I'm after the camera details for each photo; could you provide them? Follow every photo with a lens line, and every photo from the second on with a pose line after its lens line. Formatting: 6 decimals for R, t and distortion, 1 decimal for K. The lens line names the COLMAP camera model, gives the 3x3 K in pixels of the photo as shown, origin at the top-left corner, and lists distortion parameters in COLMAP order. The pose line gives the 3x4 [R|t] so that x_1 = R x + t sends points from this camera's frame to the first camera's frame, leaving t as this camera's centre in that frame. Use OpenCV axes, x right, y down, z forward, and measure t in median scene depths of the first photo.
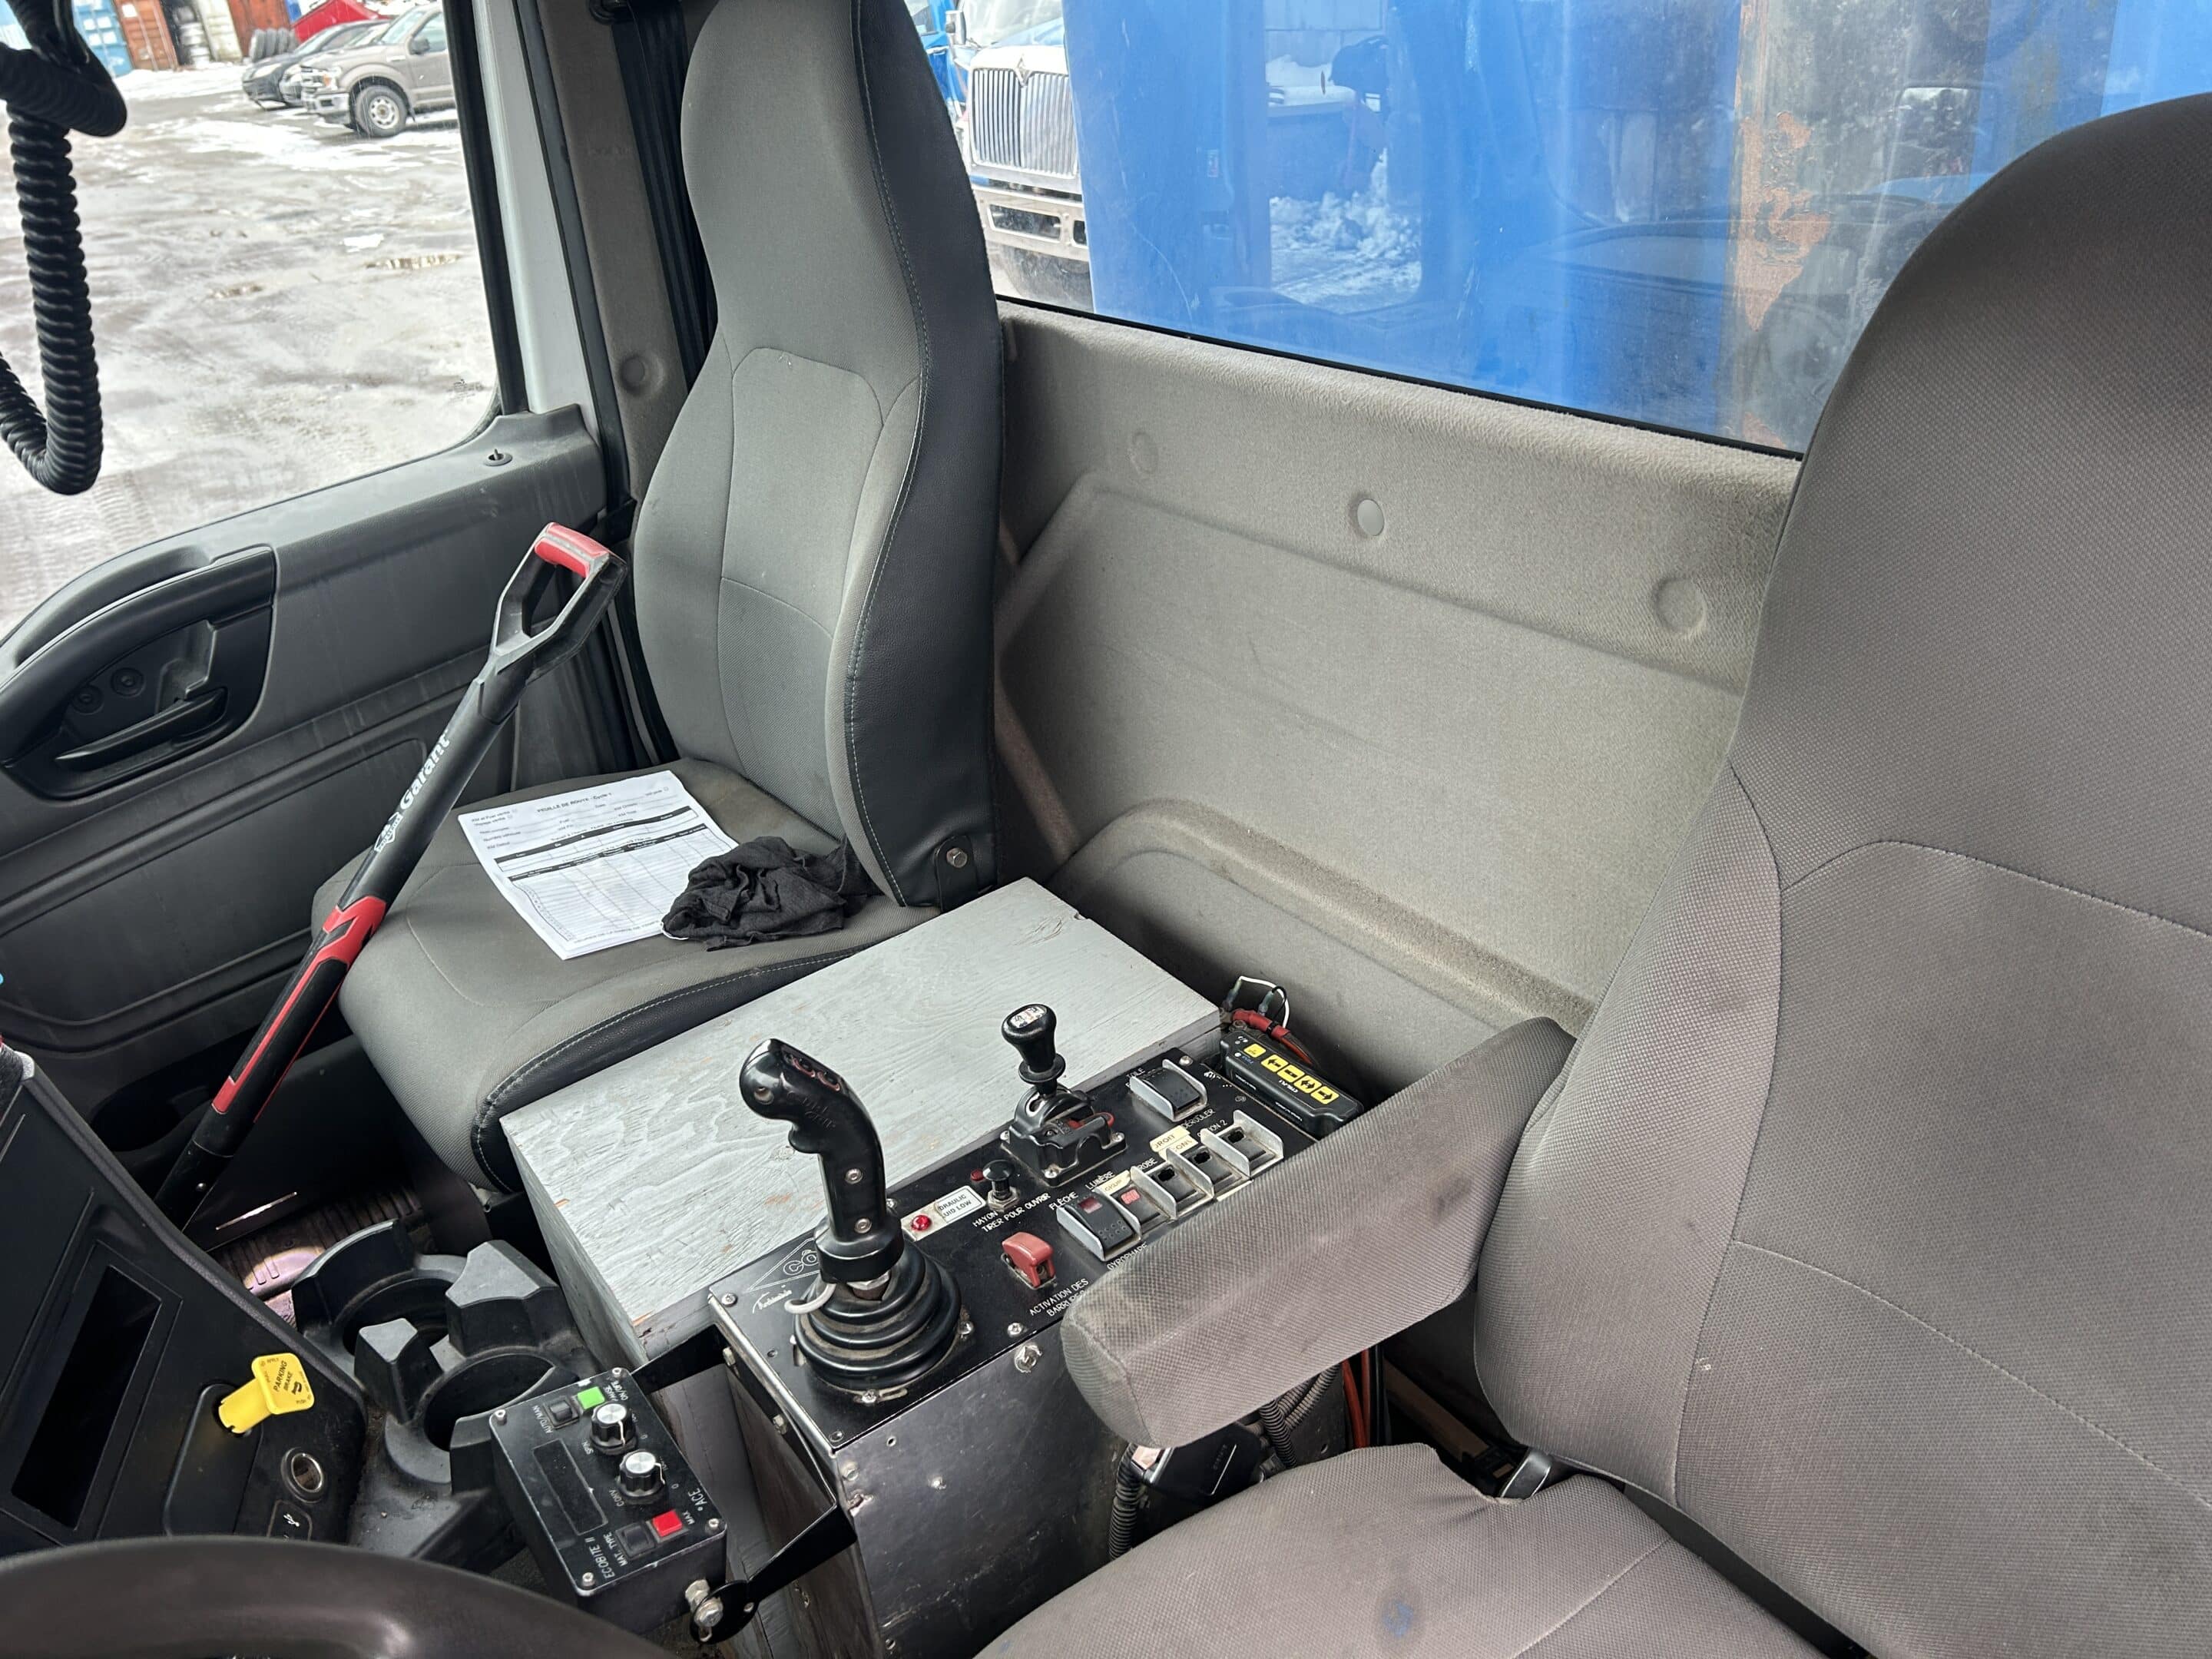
lens RADIAL K [[1675.7, 0, 1101.3], [0, 1675.7, 826.6], [0, 0, 1]] dist [0.026830, -0.033714]
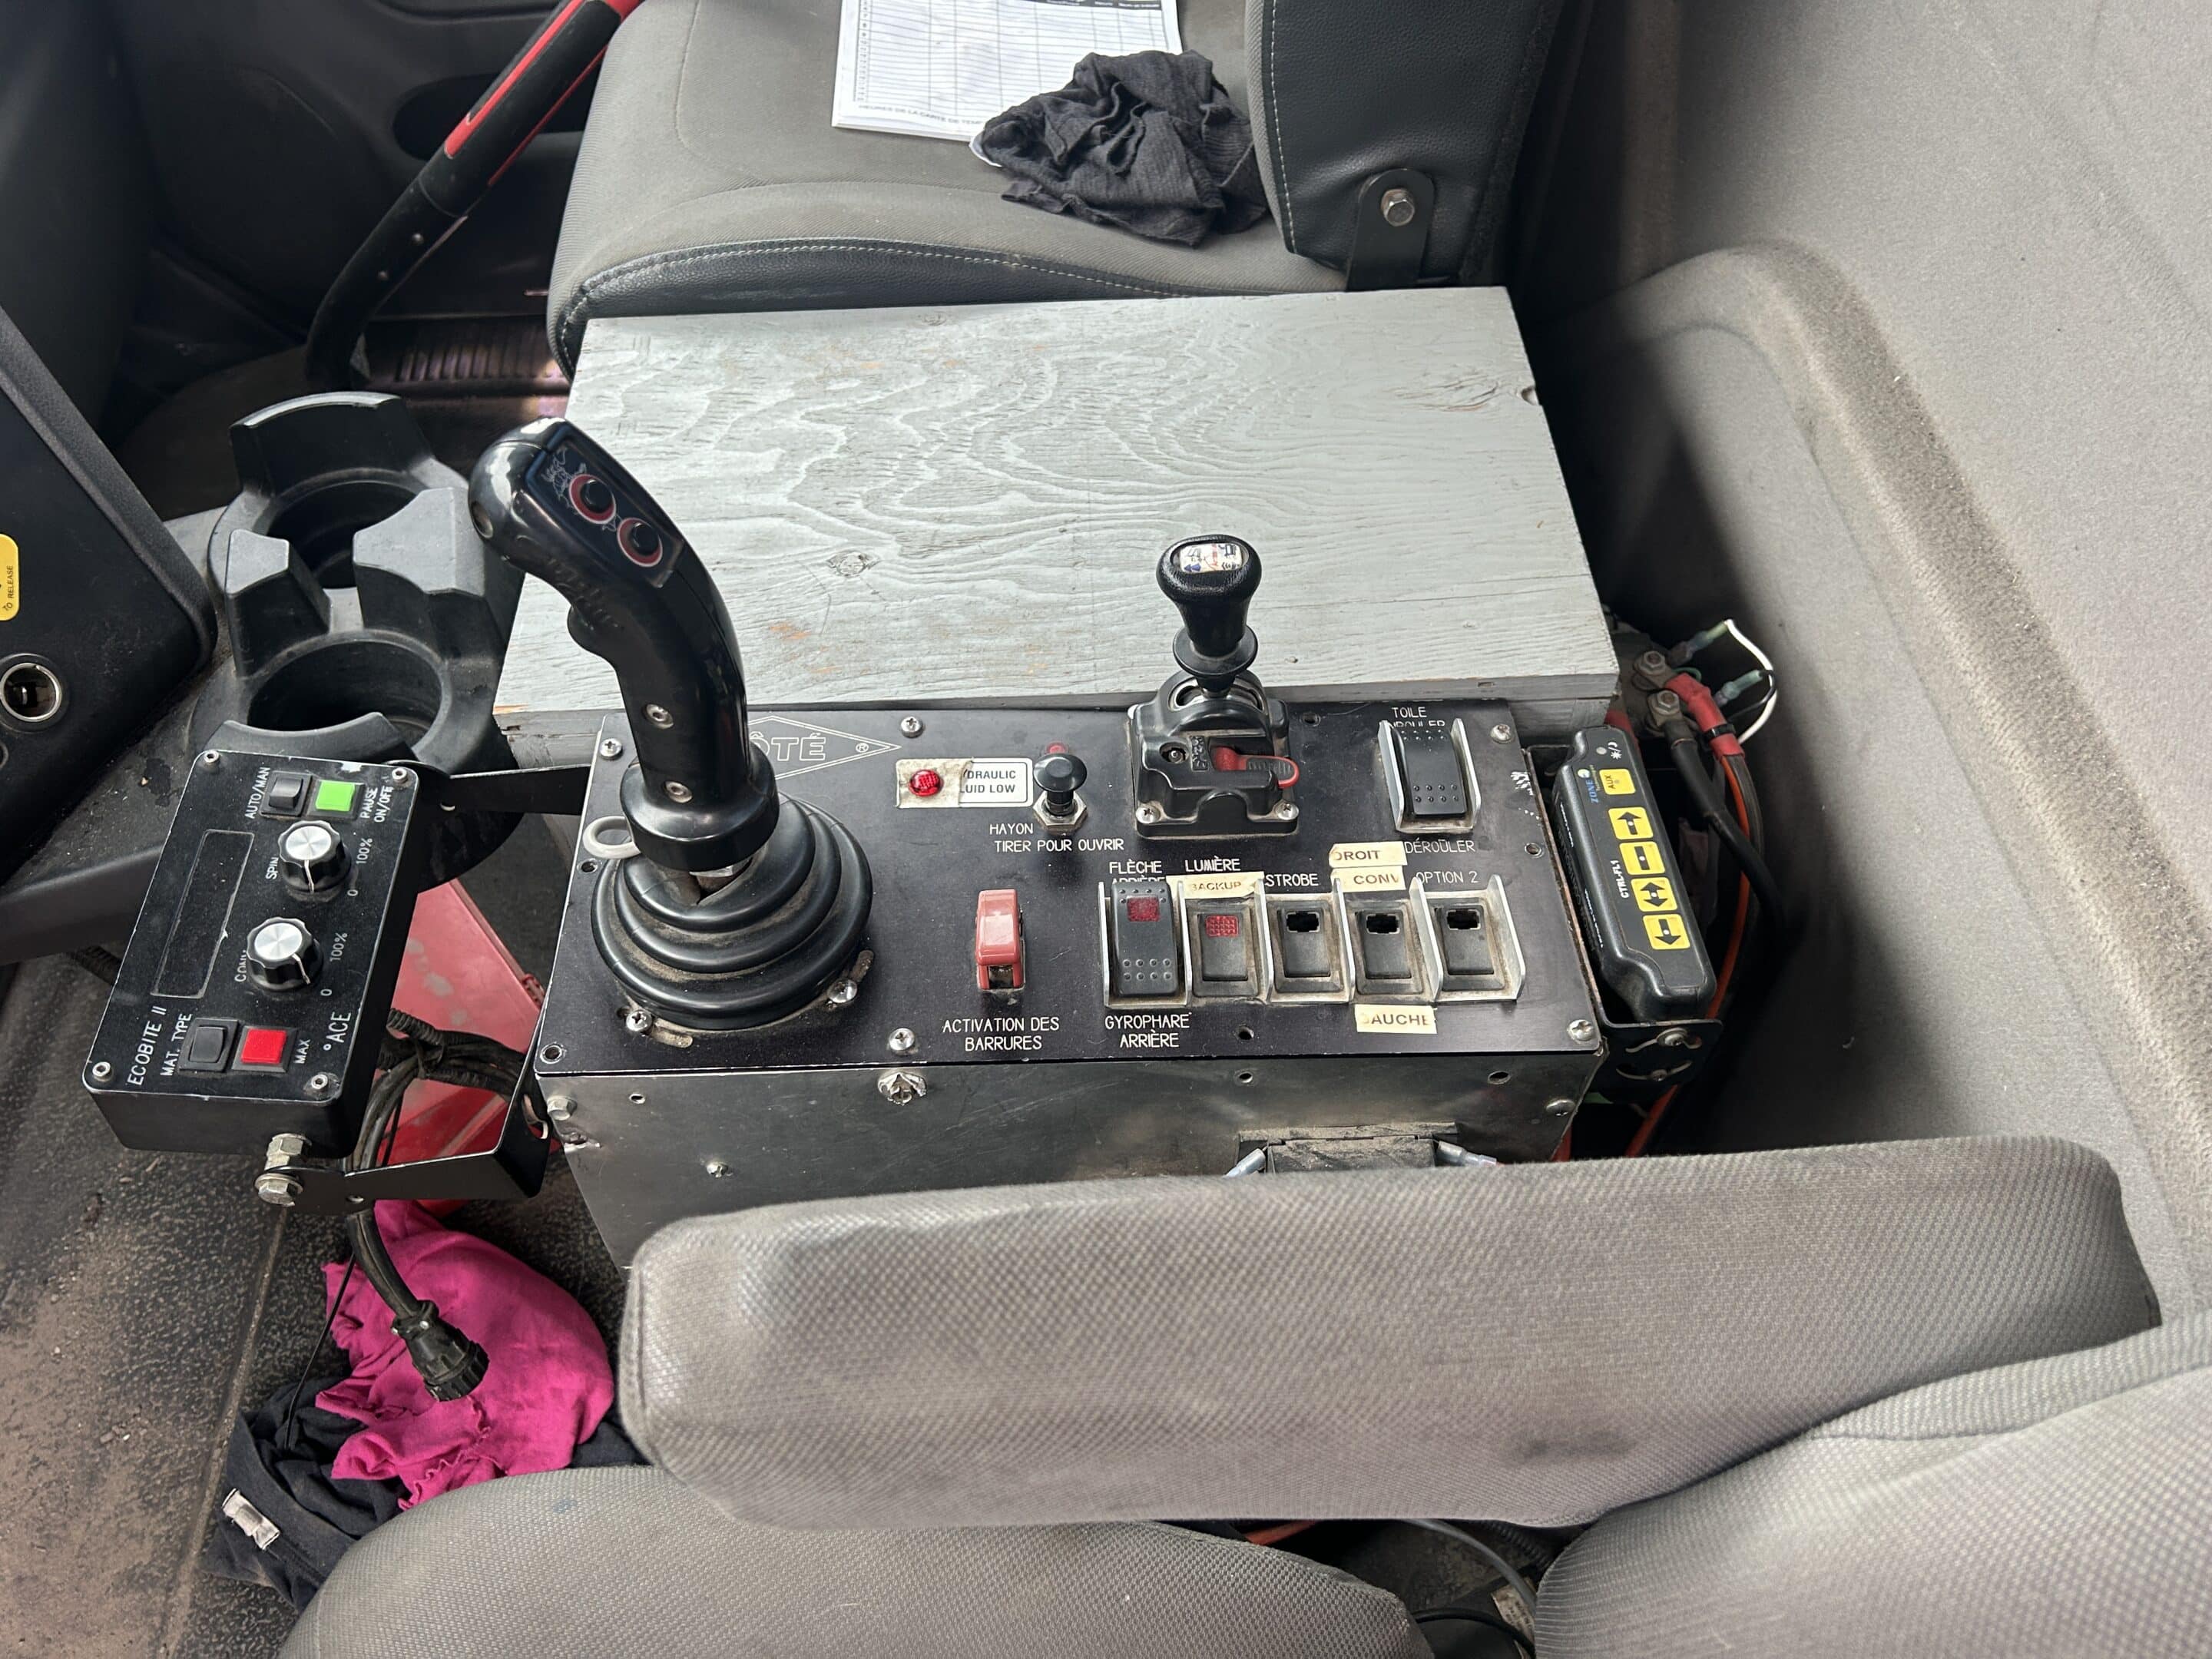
lens RADIAL K [[1675.7, 0, 1105.6], [0, 1675.7, 843.7], [0, 0, 1]] dist [0.026830, -0.033714]
pose [[0.825880, 0.497990, -0.264440, 0.109497], [-0.336554, 0.811667, 0.477419, -0.054384], [0.452387, -0.305293, 0.837939, 0.465995]]
